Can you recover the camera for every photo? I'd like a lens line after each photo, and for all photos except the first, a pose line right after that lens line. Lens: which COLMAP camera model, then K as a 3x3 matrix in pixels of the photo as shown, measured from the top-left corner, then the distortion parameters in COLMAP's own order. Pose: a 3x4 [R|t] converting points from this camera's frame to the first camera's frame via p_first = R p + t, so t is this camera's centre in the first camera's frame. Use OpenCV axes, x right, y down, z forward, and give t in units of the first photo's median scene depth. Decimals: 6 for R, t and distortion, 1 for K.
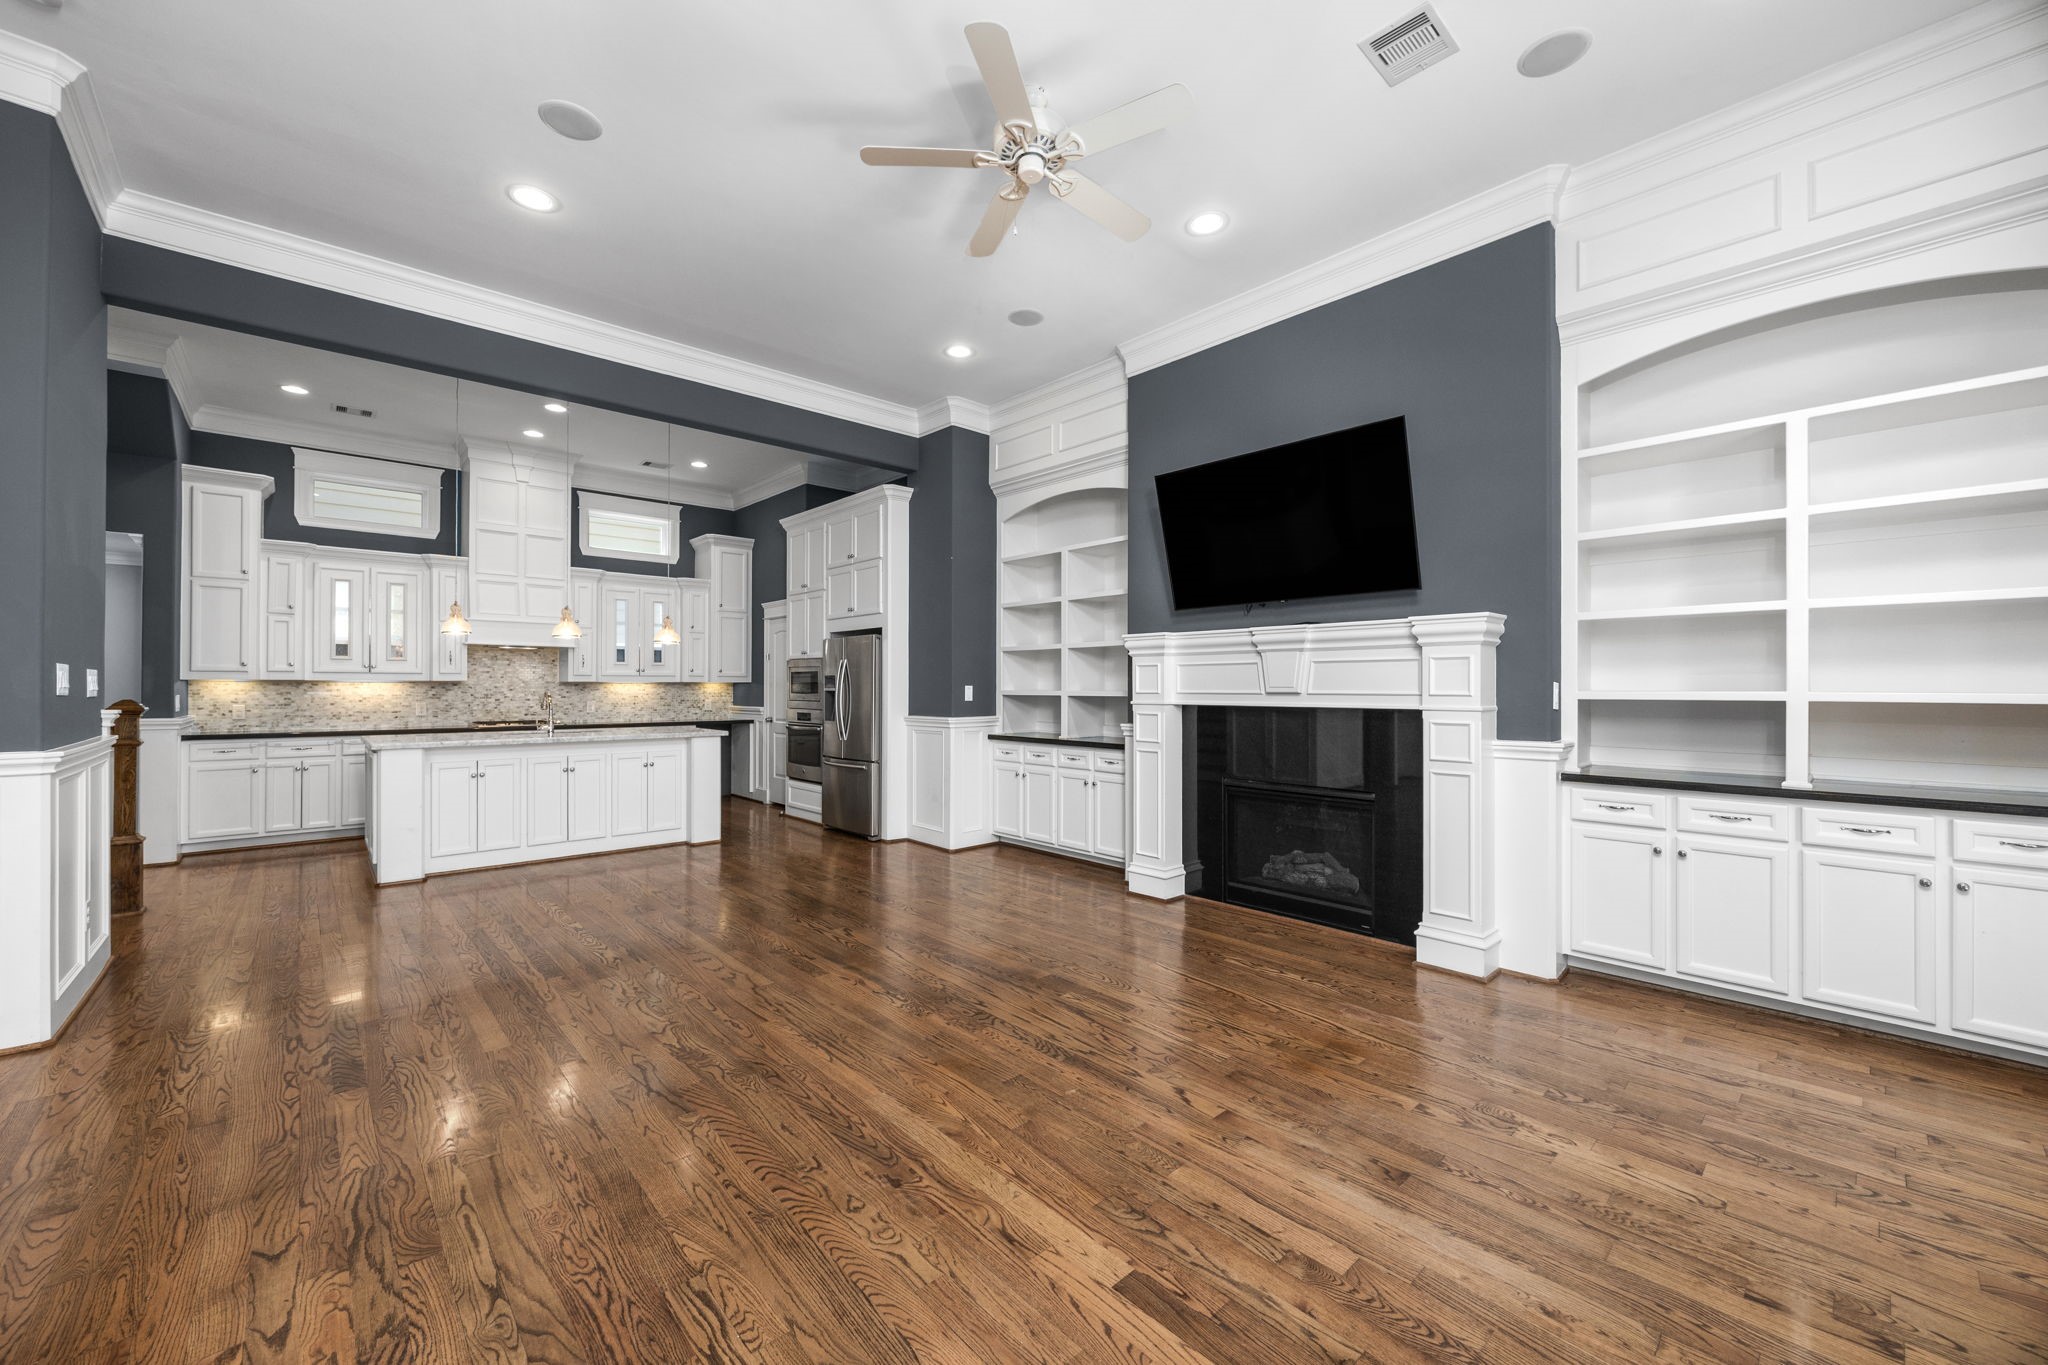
lens RADIAL K [[790.1, 0, 1014.1], [0, 790.1, 681.7], [0, 0, 1]] dist [0.001318, 0.000189]
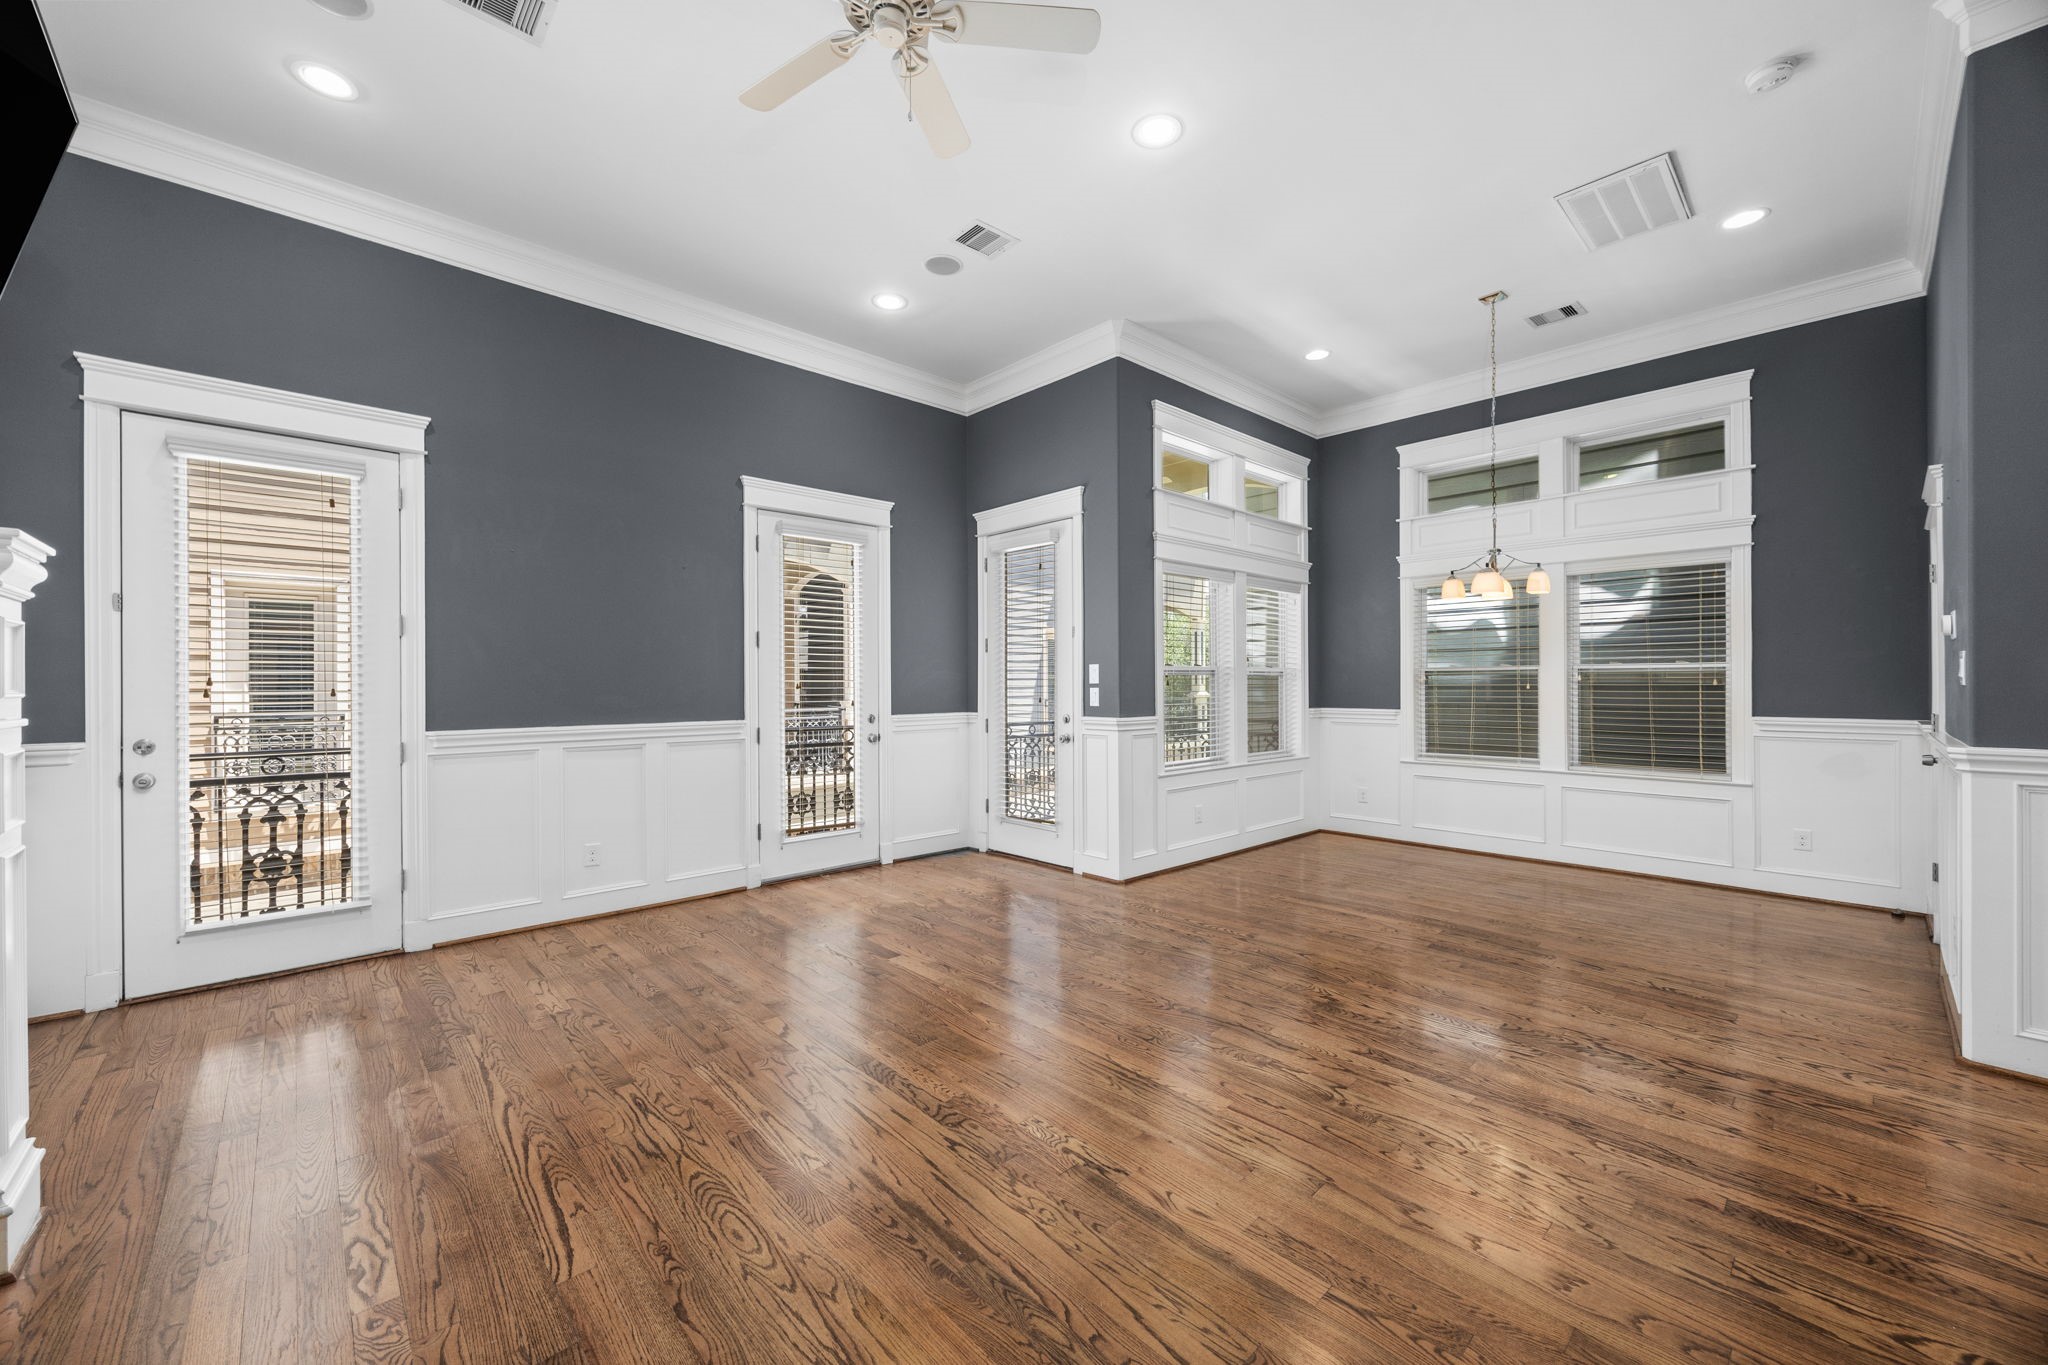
lens RADIAL K [[781.5, 0, 1024.0], [0, 781.5, 682.5], [0, 0, 1]] dist [0.000197, -0.000006]
pose [[-0.999729, 0.003589, -0.022988, -0.042690], [0.003720, 0.999977, -0.005688, 0.006113], [0.022967, -0.005772, -0.999720, 0.796503]]
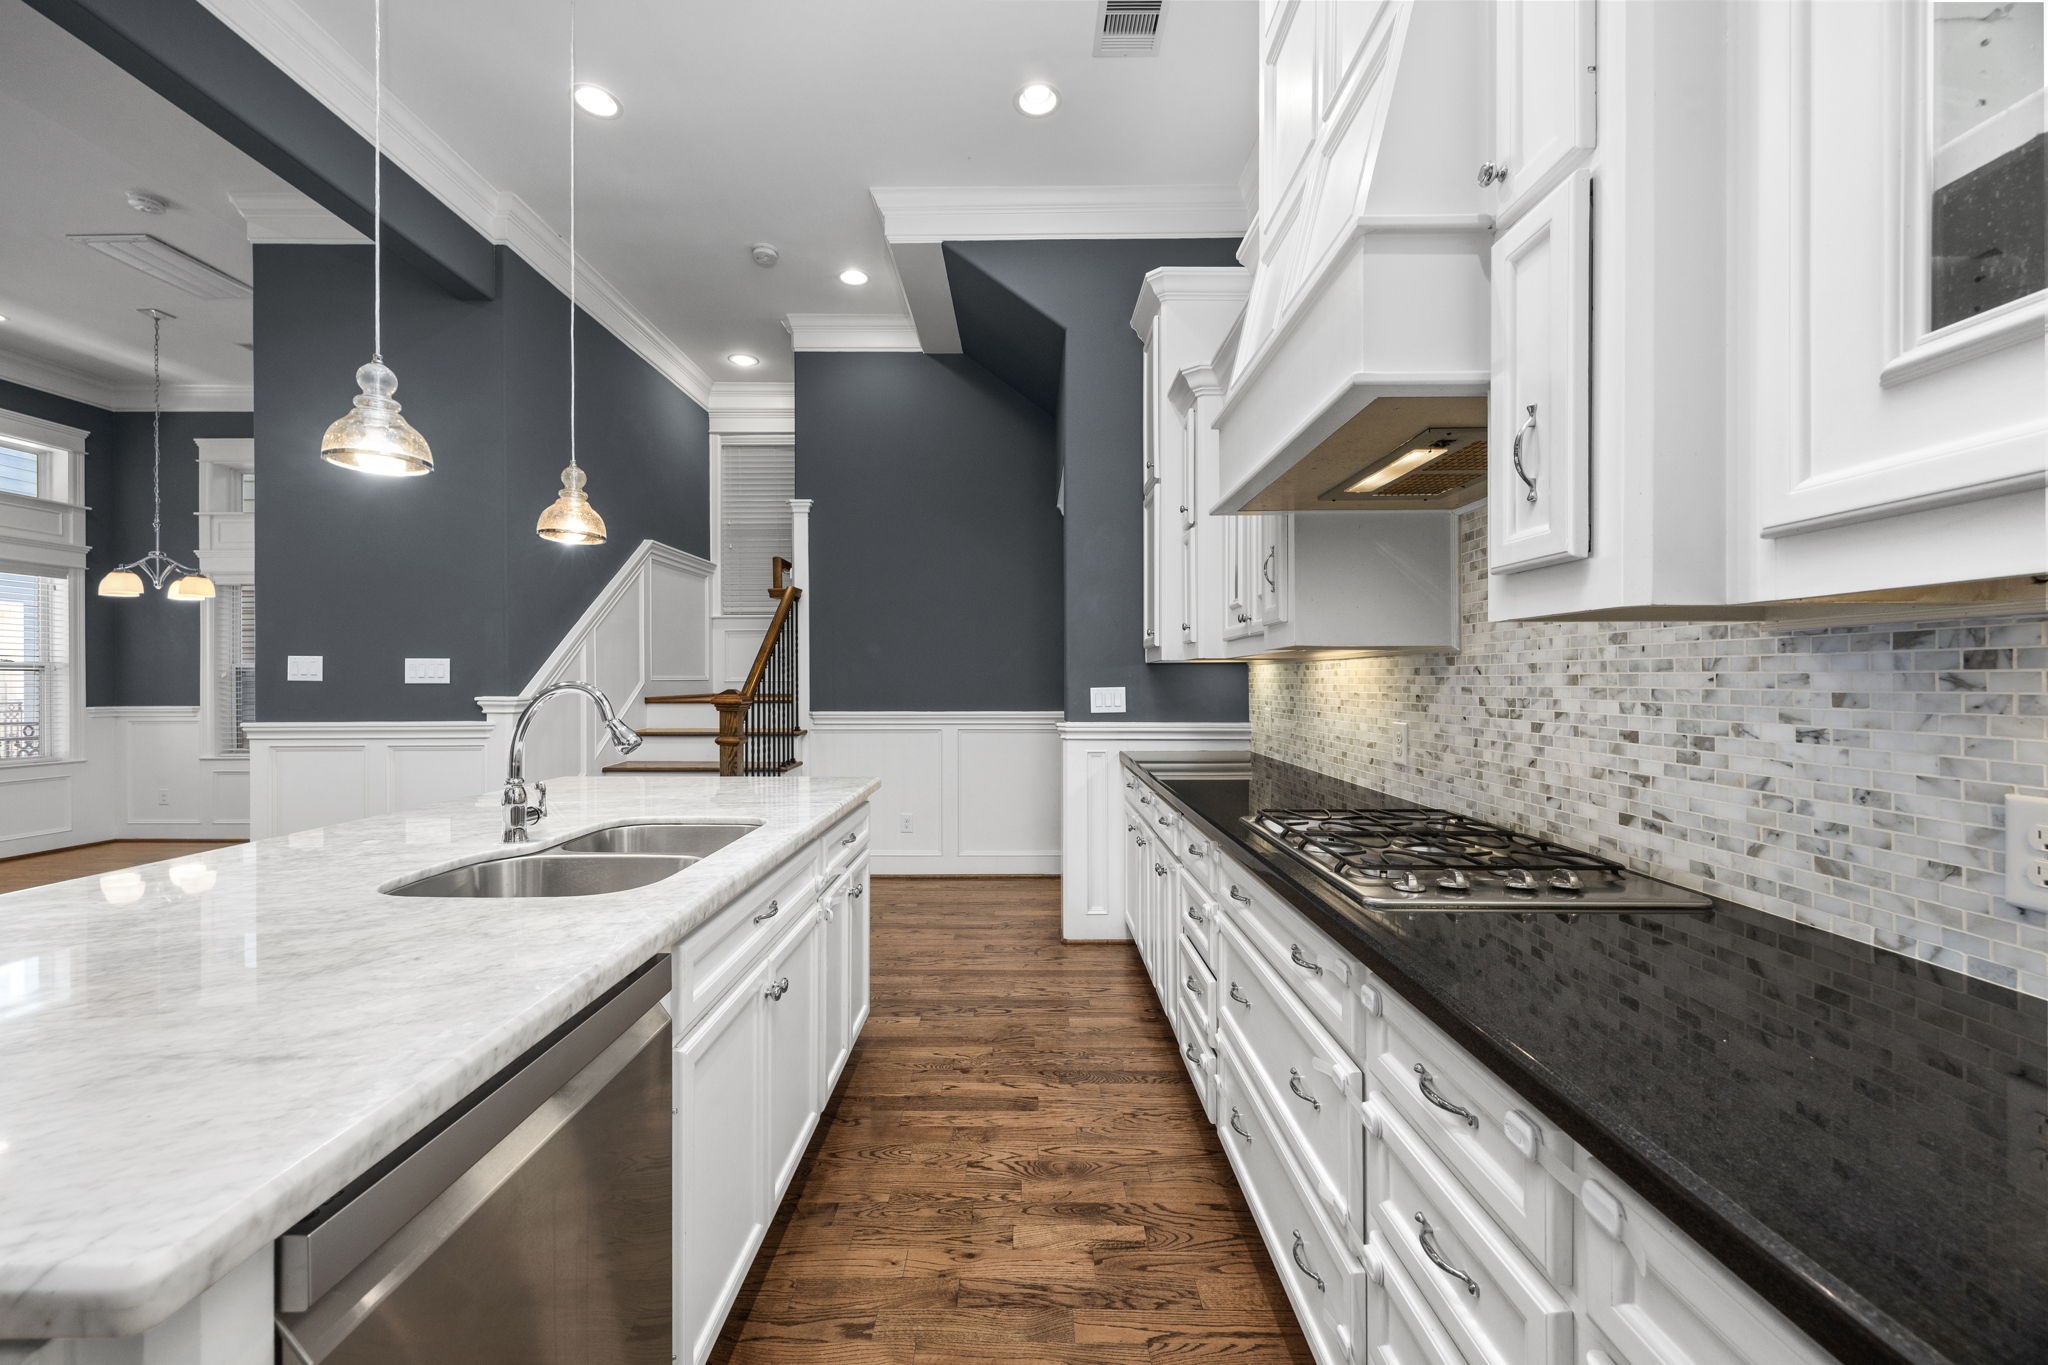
lens RADIAL K [[790.1, 0, 1014.1], [0, 790.1, 681.7], [0, 0, 1]] dist [0.001318, 0.000189]
pose [[-0.672990, 0.000269, -0.739652, -0.464068], [0.003861, 0.999988, -0.003150, 0.012549], [0.739642, -0.004976, -0.672982, 1.203397]]
